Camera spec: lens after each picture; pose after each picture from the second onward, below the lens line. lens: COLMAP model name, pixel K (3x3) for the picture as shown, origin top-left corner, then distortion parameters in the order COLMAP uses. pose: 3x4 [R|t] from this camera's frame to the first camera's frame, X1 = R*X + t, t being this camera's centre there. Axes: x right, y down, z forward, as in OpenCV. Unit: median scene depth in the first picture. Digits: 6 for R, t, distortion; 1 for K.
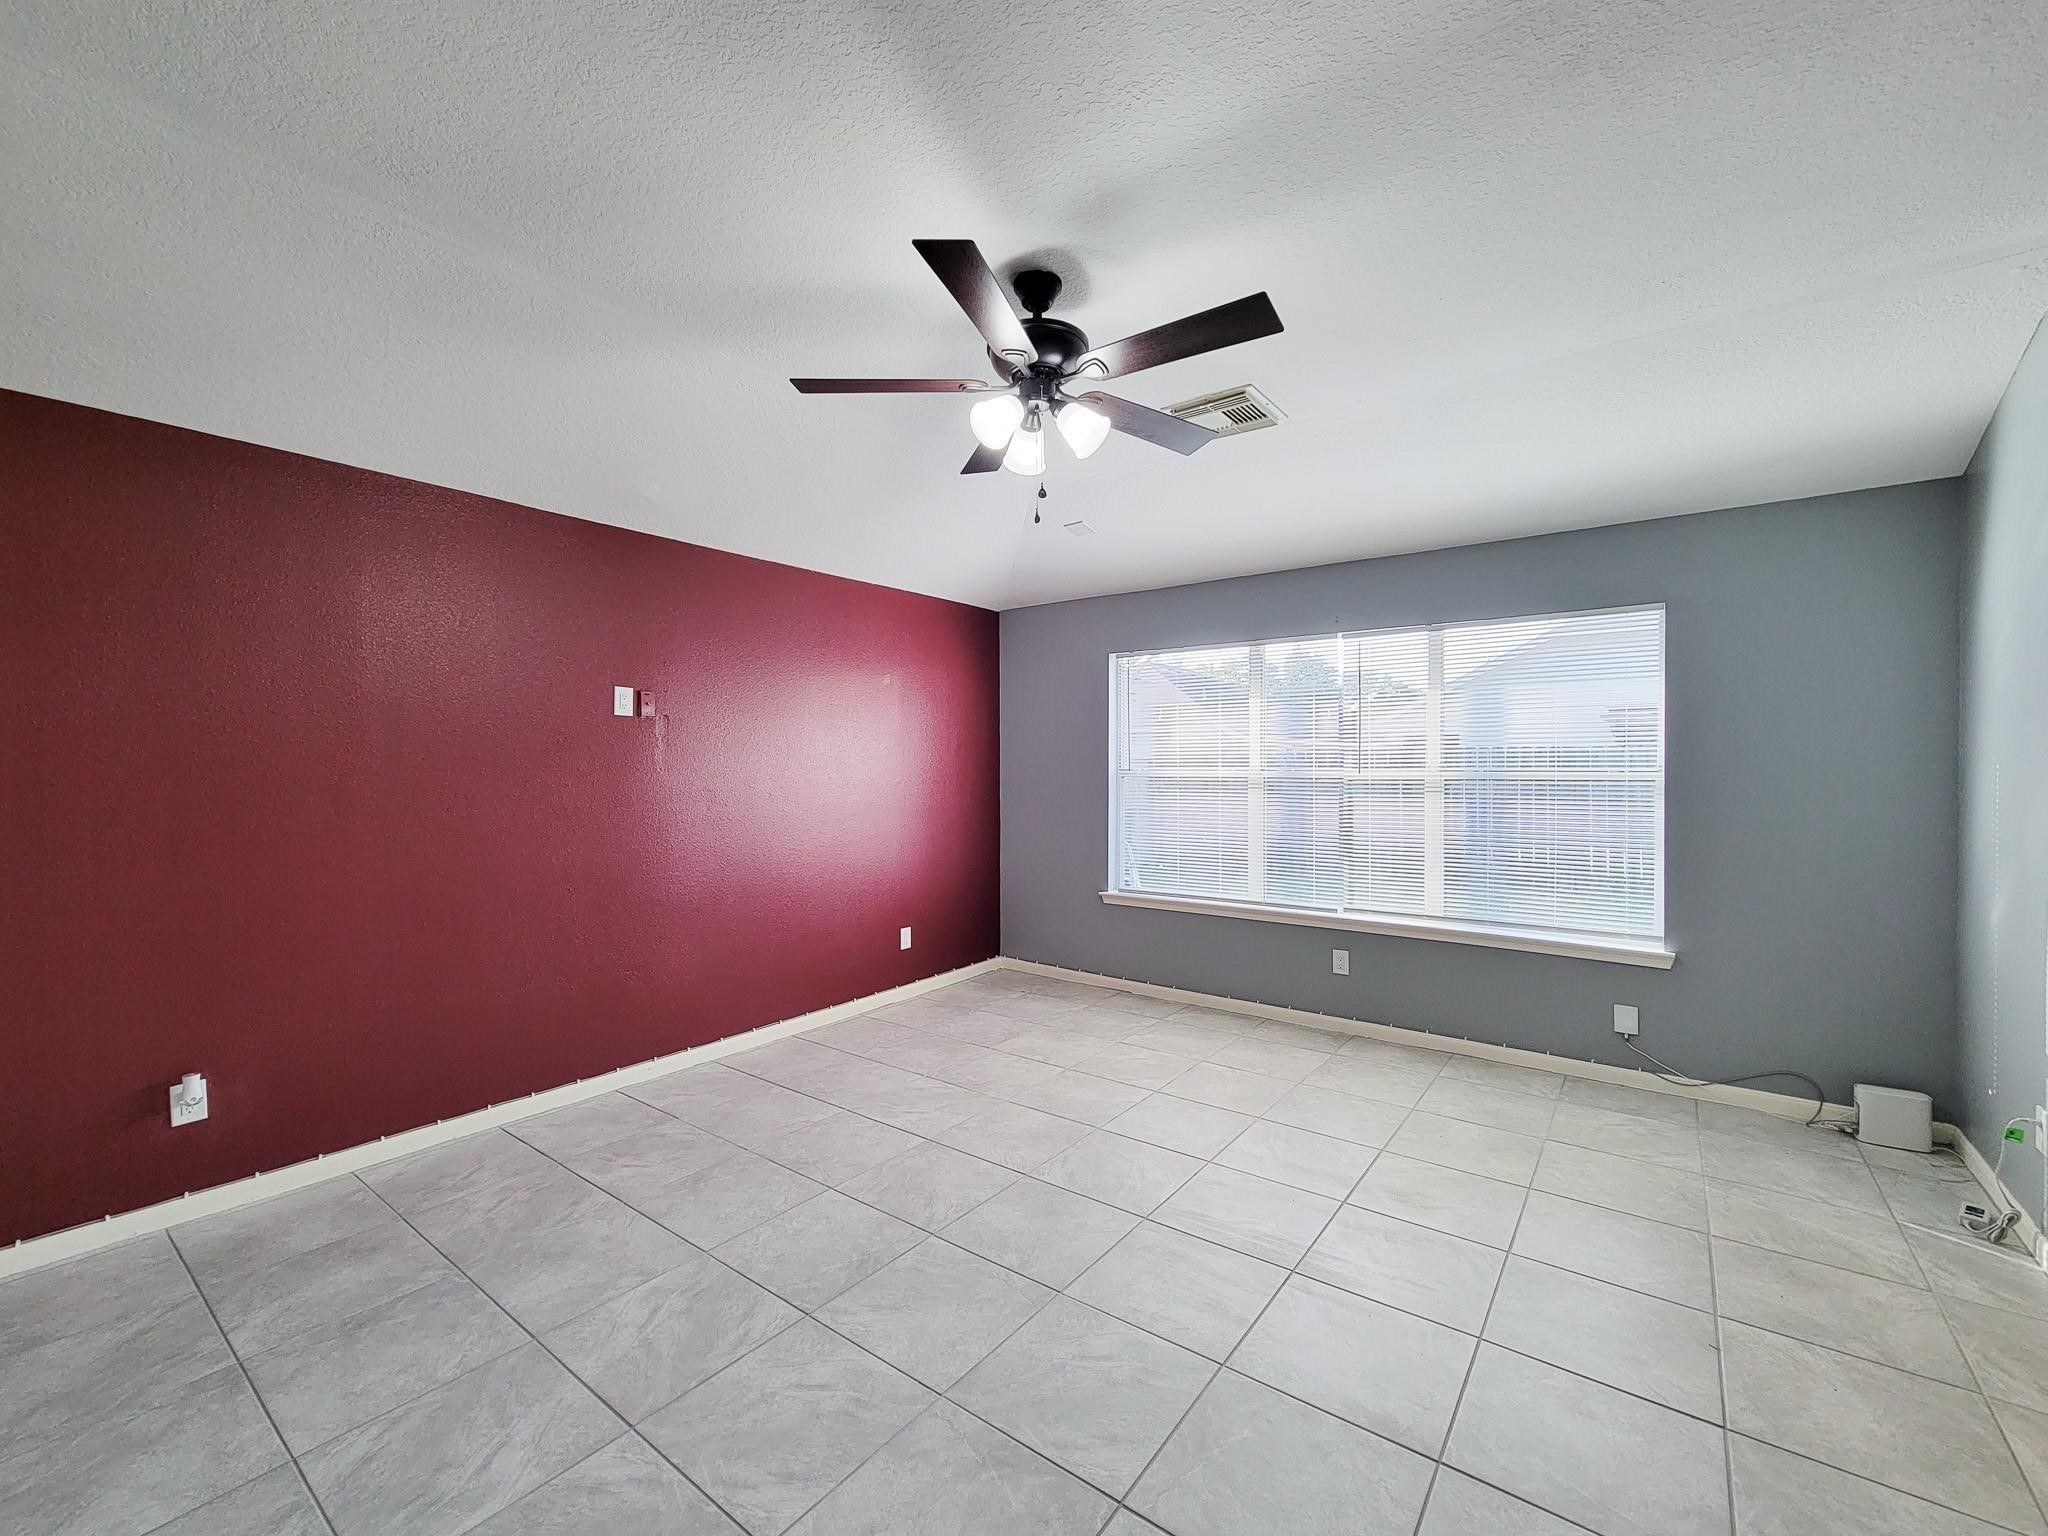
lens RADIAL K [[840.9, 0, 1036.1], [0, 840.9, 774.1], [0, 0, 1]] dist [0.003151, -0.003886]
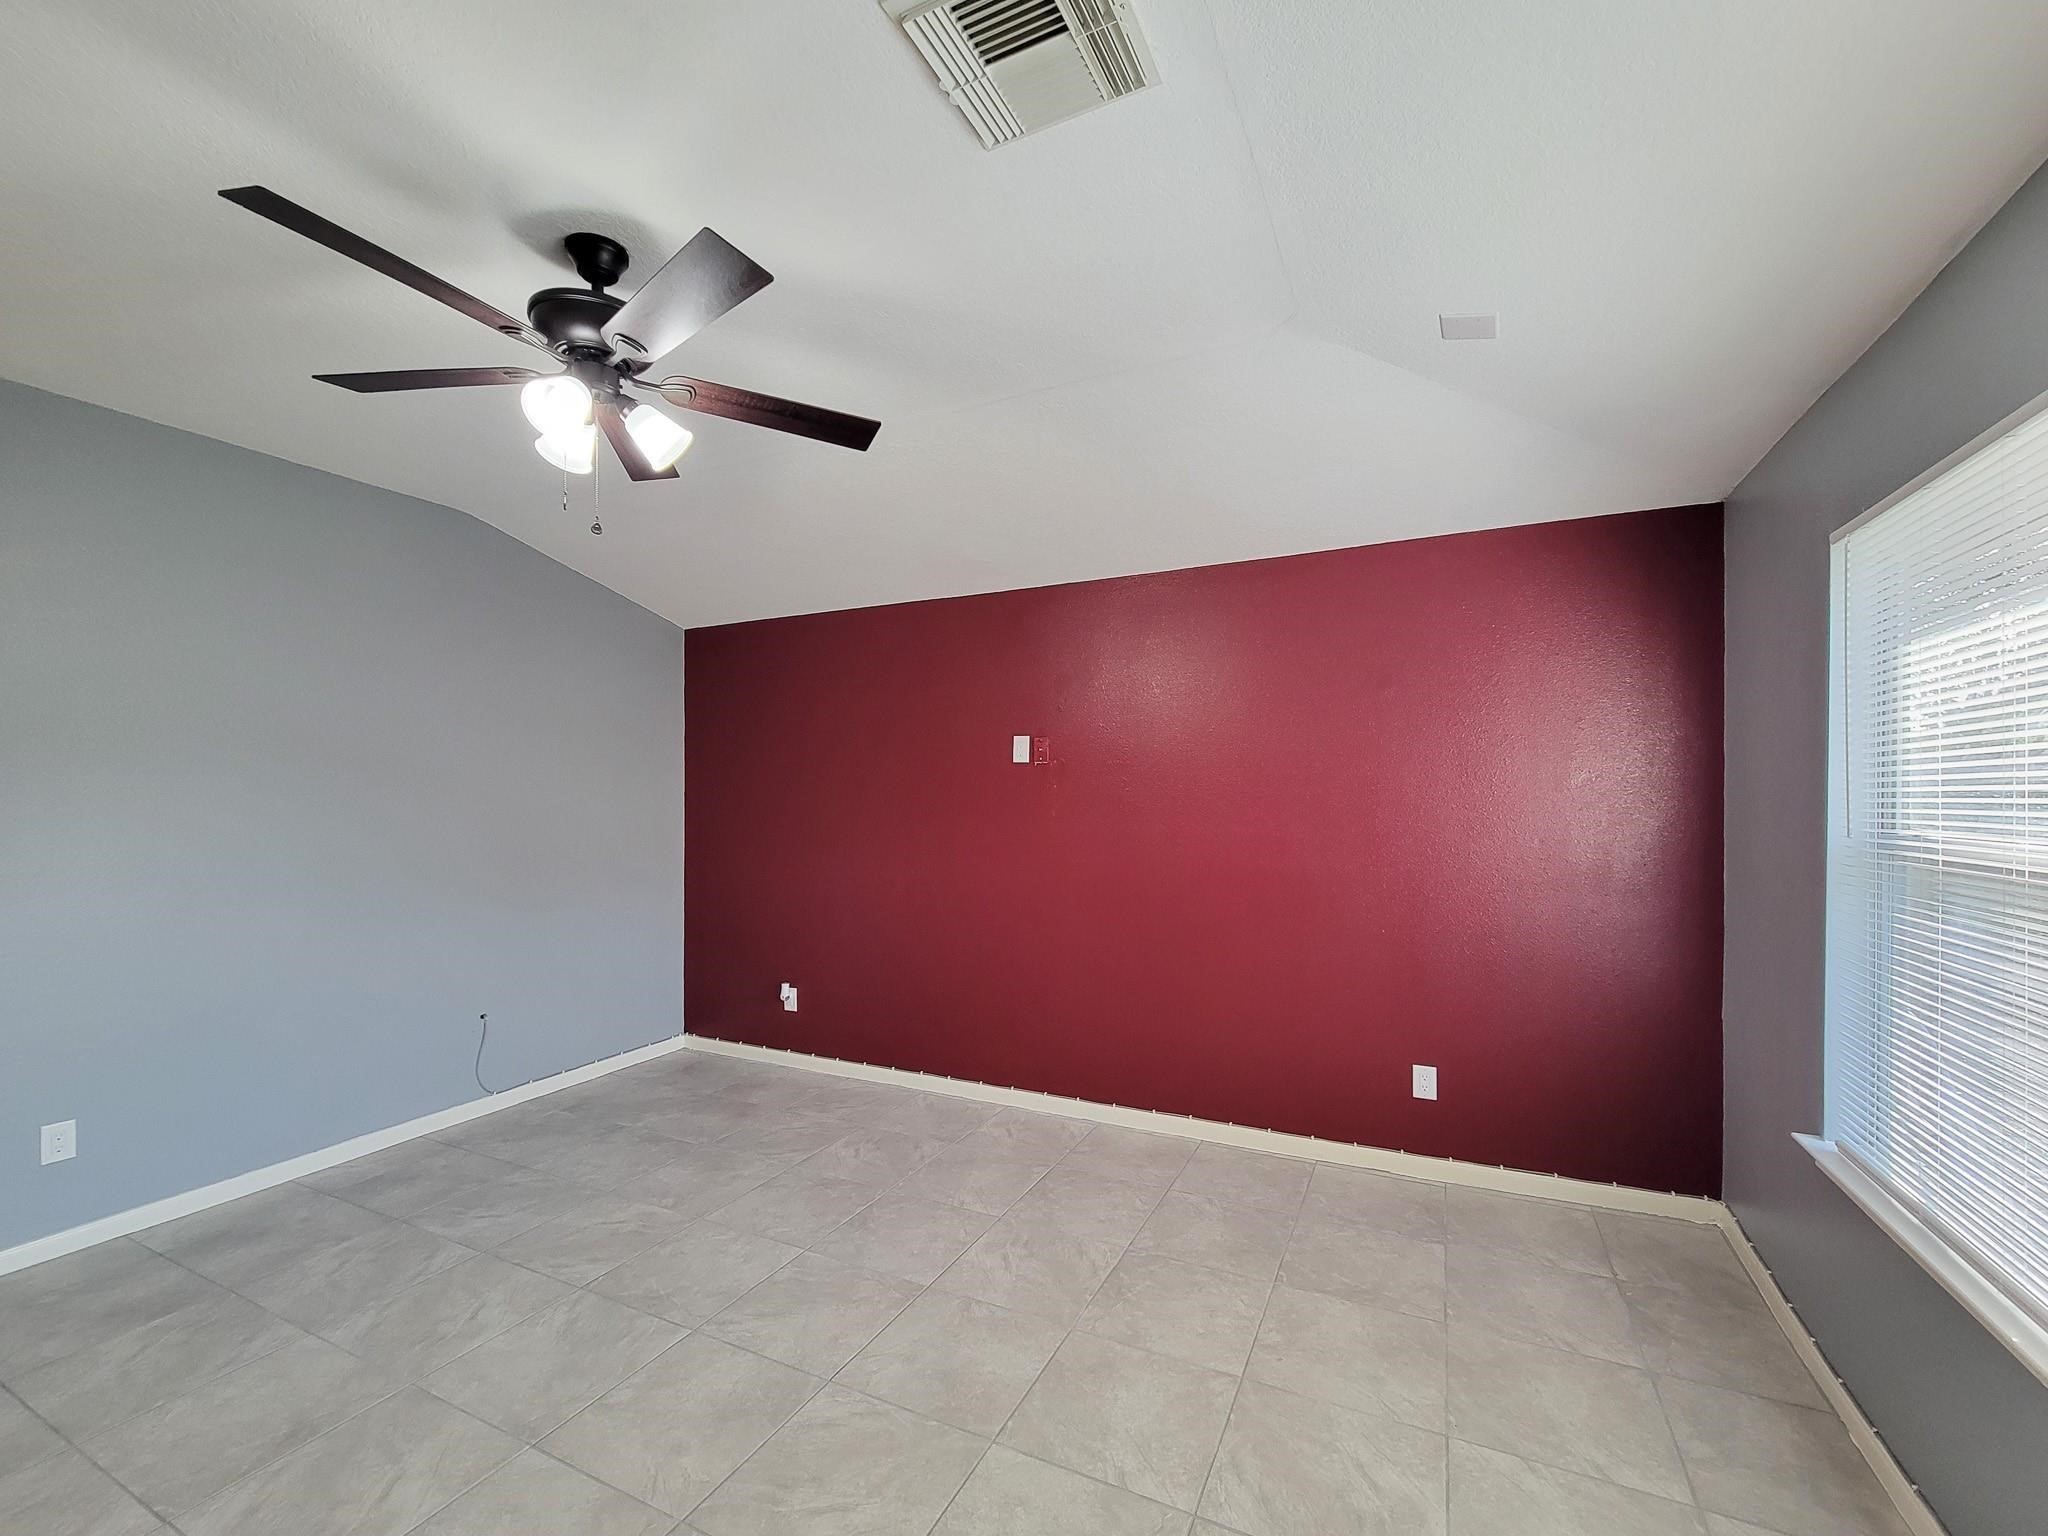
lens RADIAL K [[840.9, 0, 1015.0], [0, 840.9, 793.2], [0, 0, 1]] dist [0.003151, -0.003886]
pose [[0.188350, -0.012697, -0.982020, 0.518533], [-0.010947, 0.999827, -0.015027, -0.012551], [0.982041, 0.013581, 0.188178, 0.718514]]
